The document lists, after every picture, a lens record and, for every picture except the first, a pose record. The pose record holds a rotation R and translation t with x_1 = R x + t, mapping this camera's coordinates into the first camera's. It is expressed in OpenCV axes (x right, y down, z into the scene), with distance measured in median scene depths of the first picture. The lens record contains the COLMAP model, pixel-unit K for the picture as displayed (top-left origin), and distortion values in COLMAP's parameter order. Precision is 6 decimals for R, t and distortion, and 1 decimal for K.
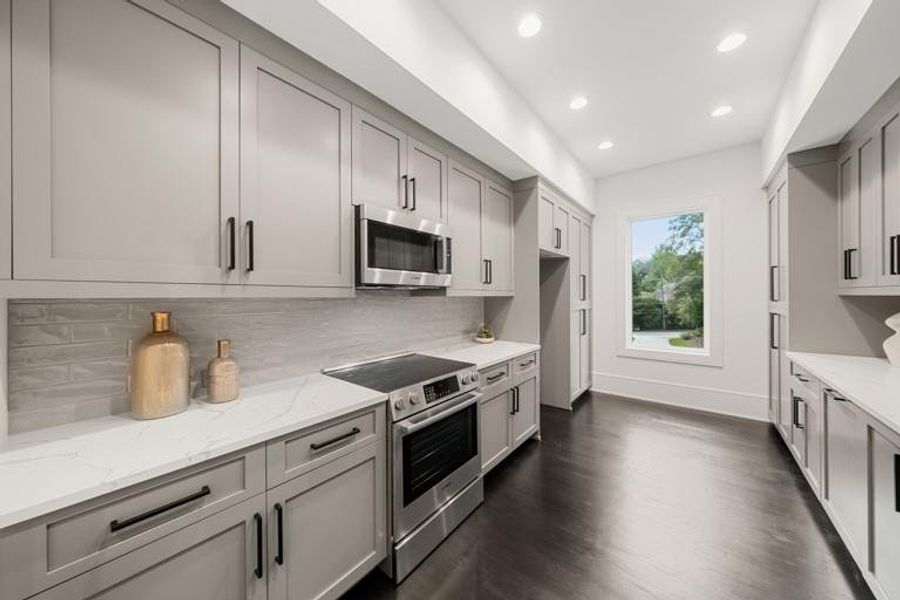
lens RADIAL K [[309.3, 0, 452.8], [0, 309.3, 295.0], [0, 0, 1]] dist [-0.002177, 0.000200]
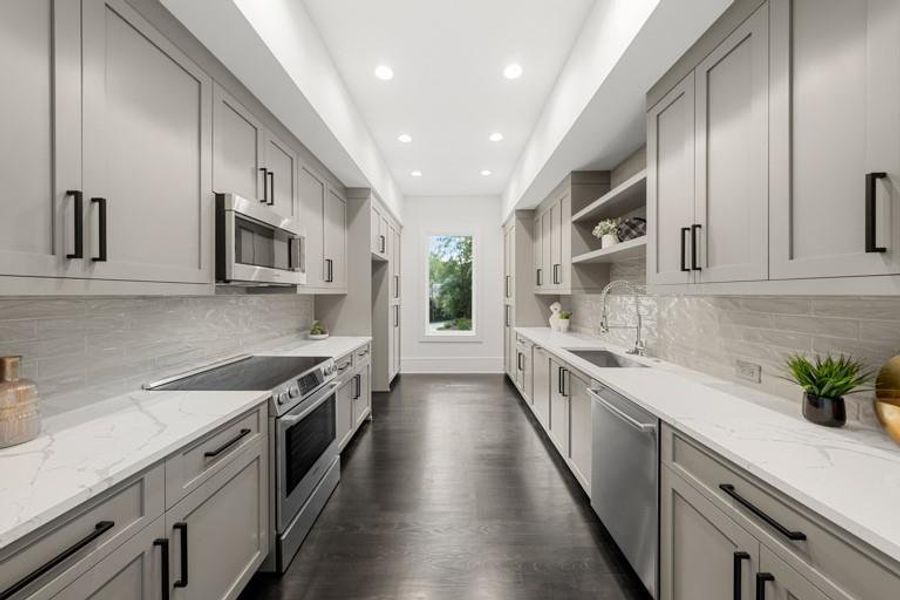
lens RADIAL K [[309.3, 0, 464.3], [0, 309.3, 292.6], [0, 0, 1]] dist [-0.002177, 0.000200]
pose [[0.758107, 0.005366, 0.652108, -0.242468], [-0.005339, 0.999984, -0.002022, -0.000570], [-0.652108, -0.001949, 0.758124, -0.106902]]
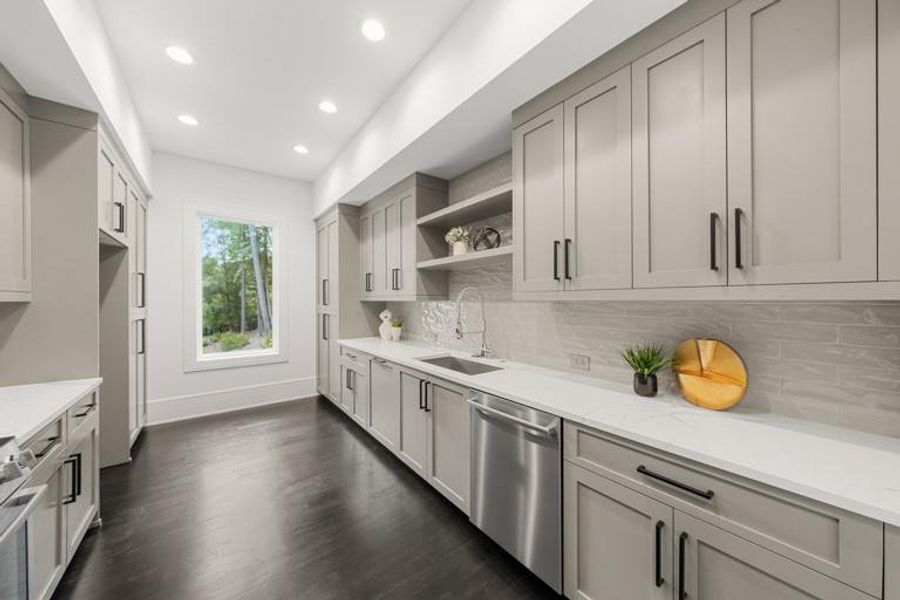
lens RADIAL K [[309.3, 0, 458.6], [0, 309.3, 299.4], [0, 0, 1]] dist [-0.002177, 0.000200]
pose [[0.210007, 0.005676, 0.977683, -0.226462], [-0.001712, 0.999984, -0.005438, 0.001349], [-0.977698, -0.000532, 0.210013, 0.160353]]
